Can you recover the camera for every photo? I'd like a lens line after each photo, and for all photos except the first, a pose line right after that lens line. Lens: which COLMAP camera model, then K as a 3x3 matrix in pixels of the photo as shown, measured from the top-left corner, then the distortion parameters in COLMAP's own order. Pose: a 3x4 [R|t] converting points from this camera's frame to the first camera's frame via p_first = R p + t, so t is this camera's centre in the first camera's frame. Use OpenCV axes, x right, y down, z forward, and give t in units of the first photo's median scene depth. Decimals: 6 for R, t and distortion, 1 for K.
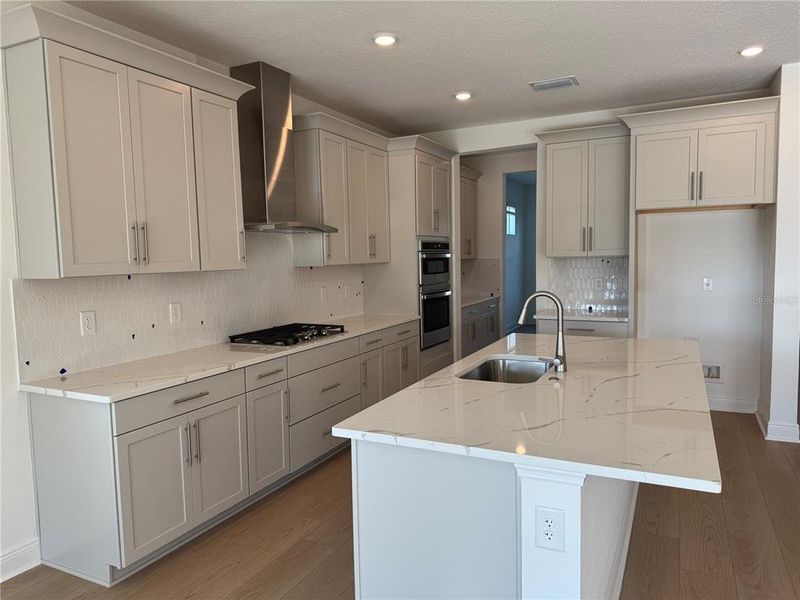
lens RADIAL K [[564.0, 0, 400.0], [0, 564.0, 300.0], [0, 0, 1]] dist [0.011487, -0.002219]
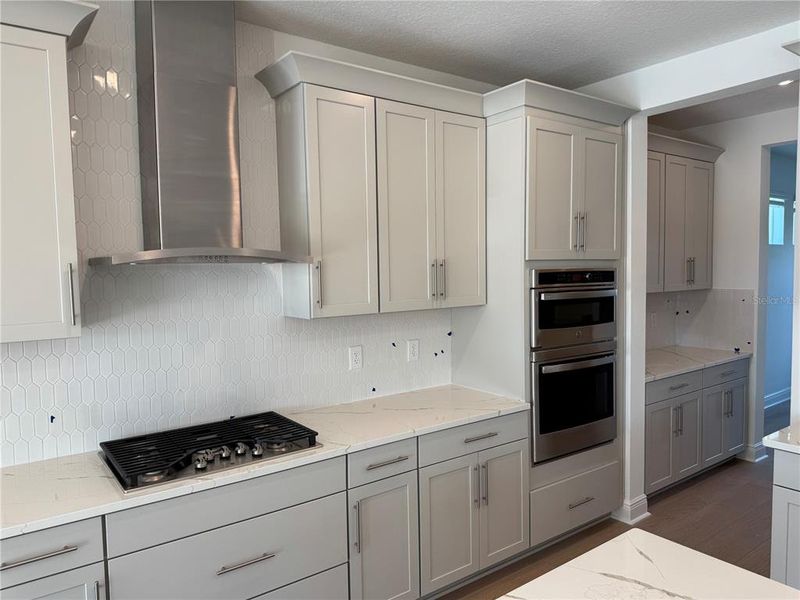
lens RADIAL K [[525.8, 0, 387.0], [0, 525.8, 300.3], [0, 0, 1]] dist [0.057694, -0.055180]
pose [[0.872751, 0.030121, -0.487236, 0.192391], [-0.038135, 0.999251, -0.006533, -0.076539], [0.486674, 0.024283, 0.873246, 0.549753]]
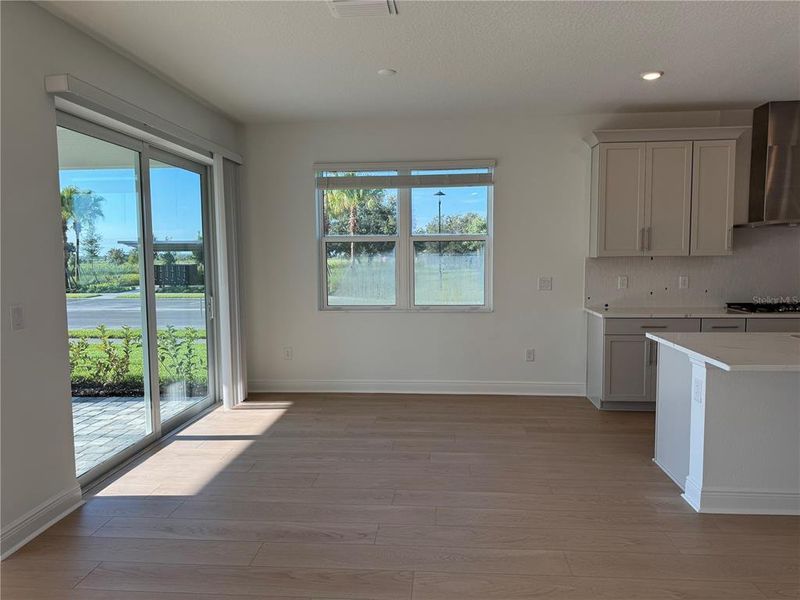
lens RADIAL K [[564.0, 0, 400.0], [0, 564.0, 300.0], [0, 0, 1]] dist [0.011487, -0.002219]
pose [[0.364987, 0.092590, -0.926397, 0.599871], [-0.074061, 0.994777, 0.070246, 0.014586], [0.928062, 0.042971, 0.369938, -0.242279]]
